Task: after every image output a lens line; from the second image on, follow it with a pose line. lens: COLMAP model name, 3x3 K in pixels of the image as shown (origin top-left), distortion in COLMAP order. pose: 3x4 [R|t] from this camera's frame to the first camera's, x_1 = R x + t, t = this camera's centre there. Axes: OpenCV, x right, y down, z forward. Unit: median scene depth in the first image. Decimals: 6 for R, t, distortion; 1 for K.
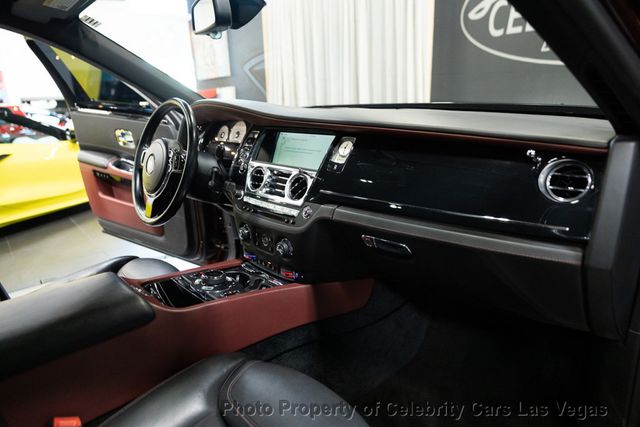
lens RADIAL K [[423.2, 0, 320.0], [0, 423.2, 213.5], [0, 0, 1]] dist [-0.007305, 0.003707]
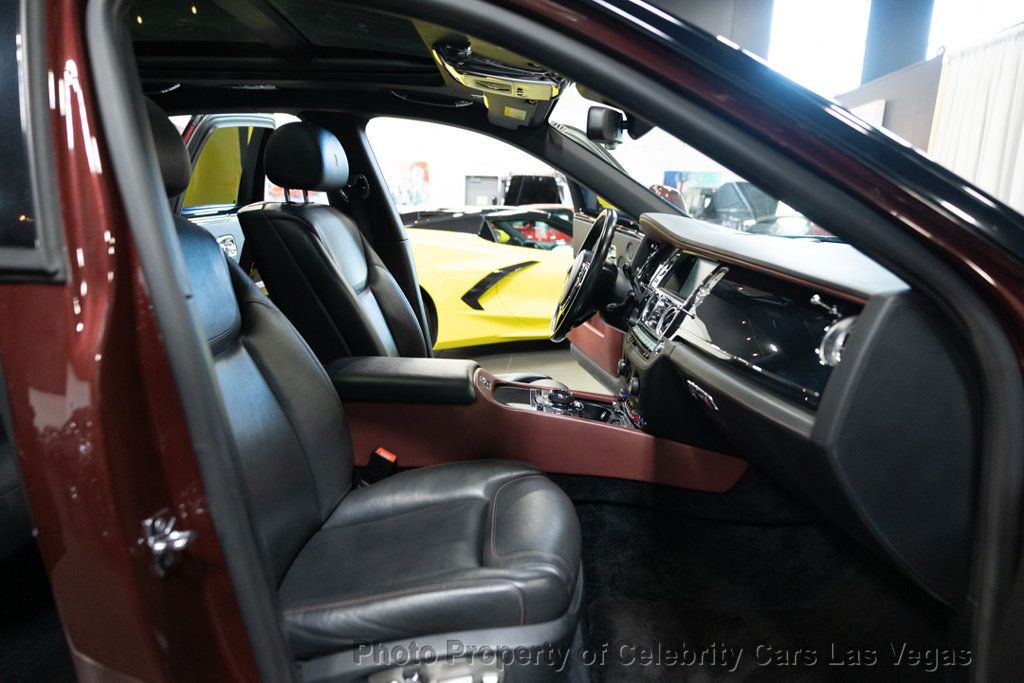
lens RADIAL K [[677.1, 0, 512.0], [0, 677.1, 341.5], [0, 0, 1]] dist [-0.007305, 0.003707]
pose [[0.739000, 0.198656, -0.643750, 0.555067], [-0.248320, 0.968579, 0.013835, 0.035163], [0.626272, 0.149632, 0.765111, -0.213433]]
